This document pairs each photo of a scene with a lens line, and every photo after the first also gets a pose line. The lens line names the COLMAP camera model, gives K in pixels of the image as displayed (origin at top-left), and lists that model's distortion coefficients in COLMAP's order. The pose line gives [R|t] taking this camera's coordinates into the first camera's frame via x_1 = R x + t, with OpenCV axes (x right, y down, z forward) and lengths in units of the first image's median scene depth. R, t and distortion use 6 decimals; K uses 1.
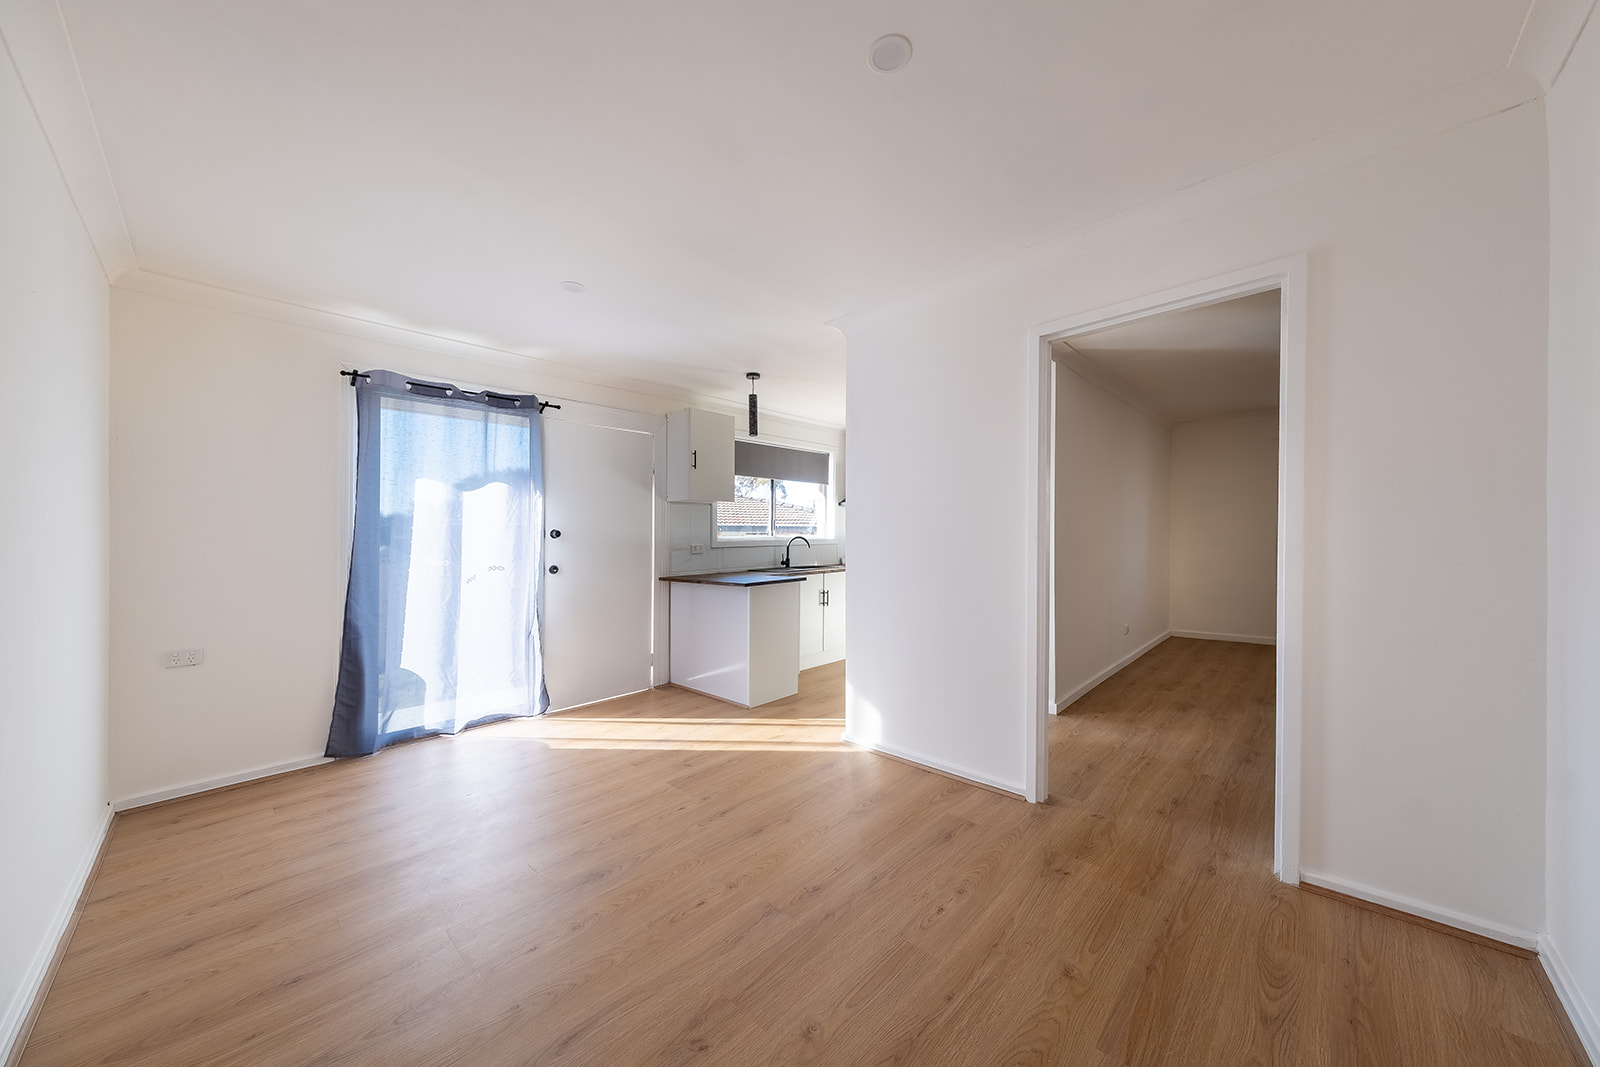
lens RADIAL K [[545.5, 0, 833.2], [0, 545.5, 539.5], [0, 0, 1]] dist [-0.000484, -0.000101]
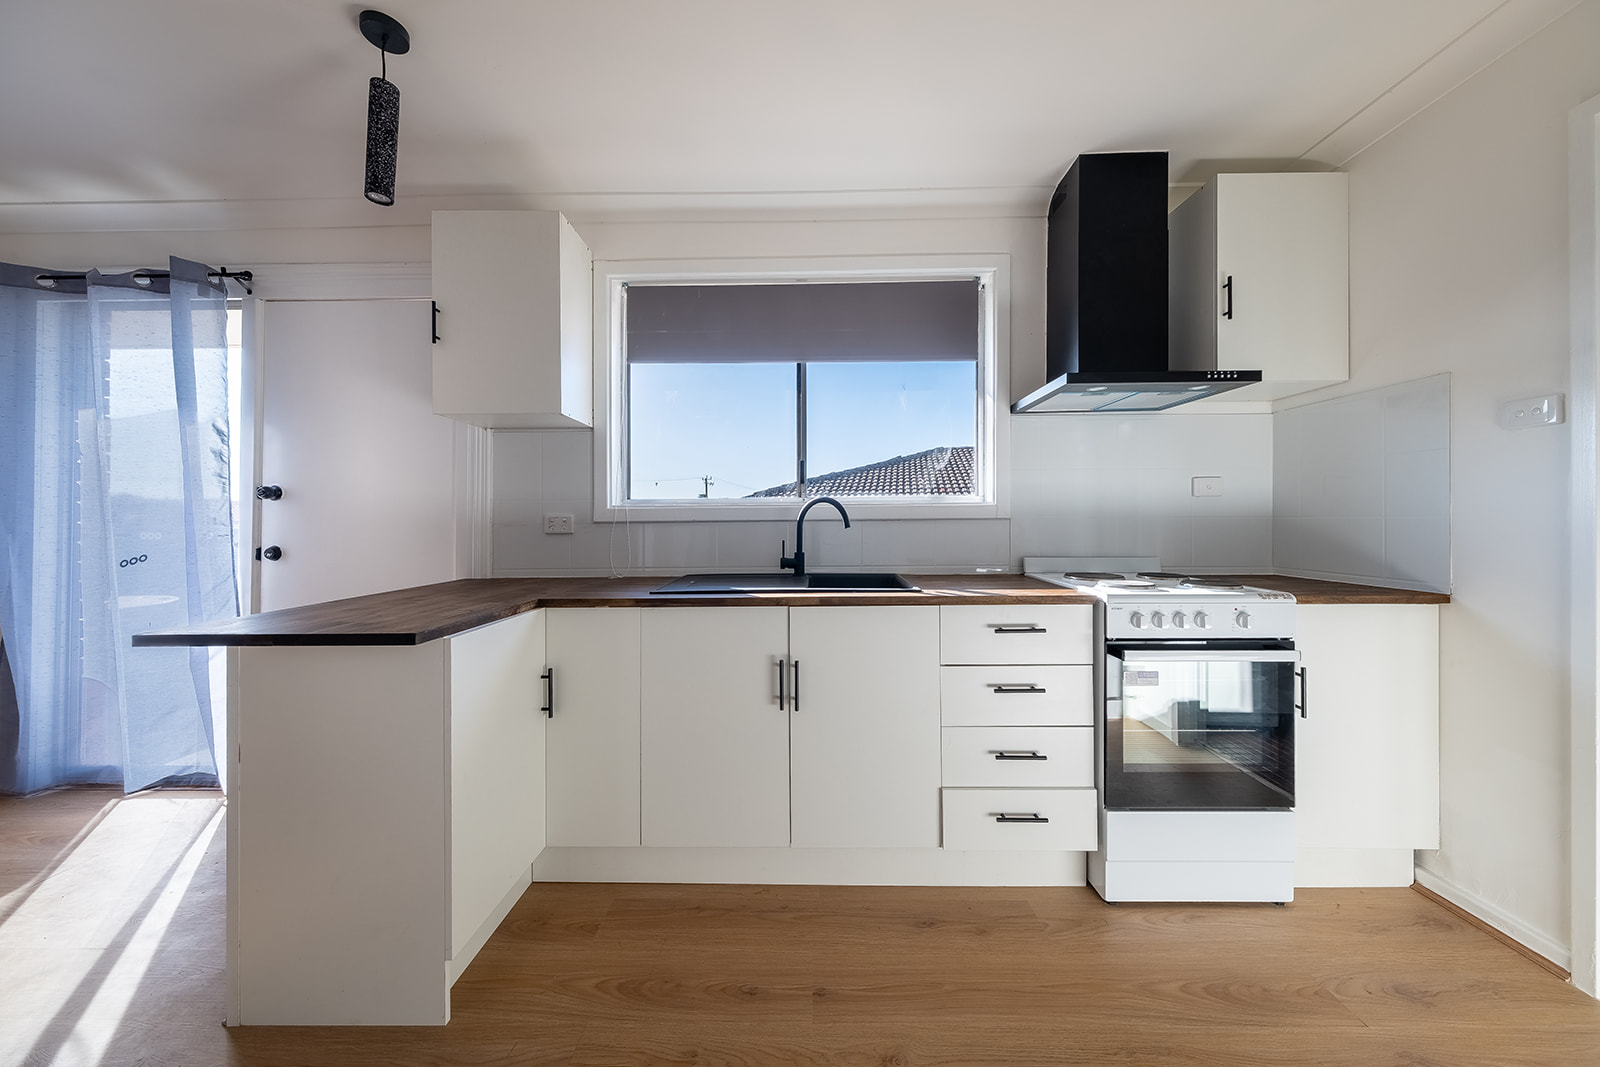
lens RADIAL K [[559.0, 0, 800.0], [0, 559.0, 533.5], [0, 0, 1]] dist [0.015891, -0.007108]
pose [[0.650434, -0.001897, -0.759561, 0.227419], [-0.002658, 0.999985, -0.004774, 0.022529], [0.759558, 0.005125, 0.650419, 0.722801]]
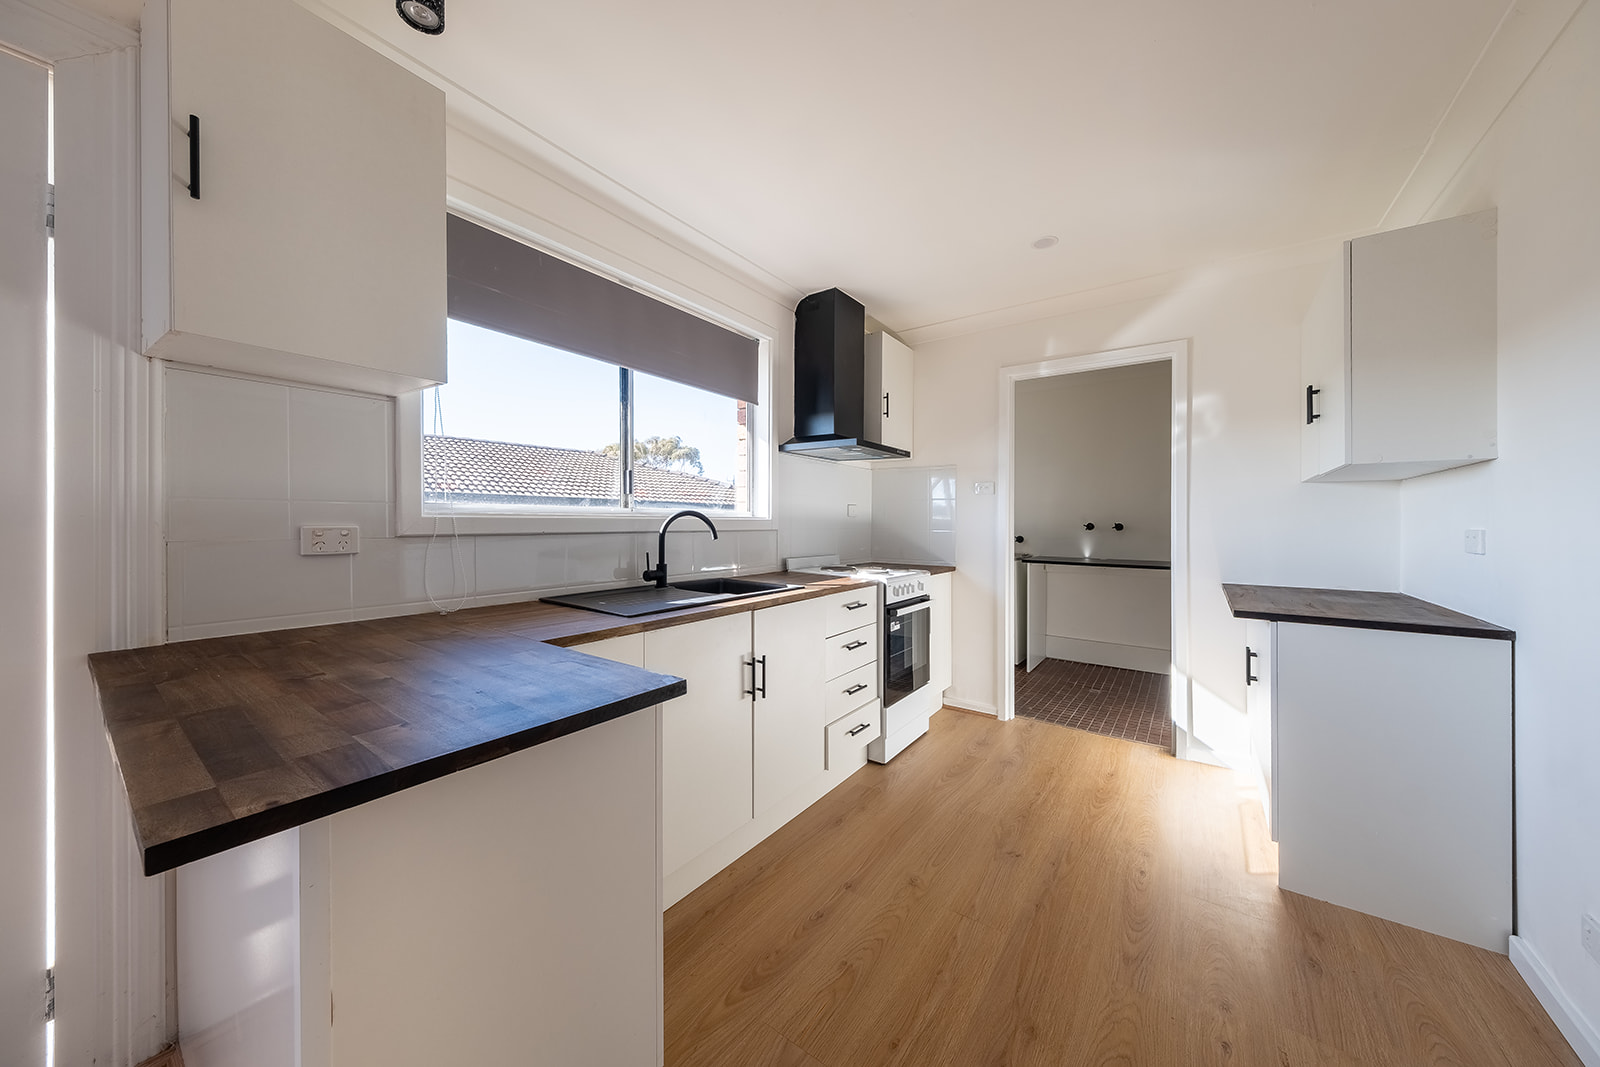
lens RADIAL K [[545.5, 0, 833.2], [0, 545.5, 539.5], [0, 0, 1]] dist [-0.000484, -0.000101]
pose [[0.990064, -0.010024, 0.140261, -0.012804], [0.008871, 0.999922, 0.008842, 0.013819], [-0.140339, -0.007510, 0.990075, 0.569241]]
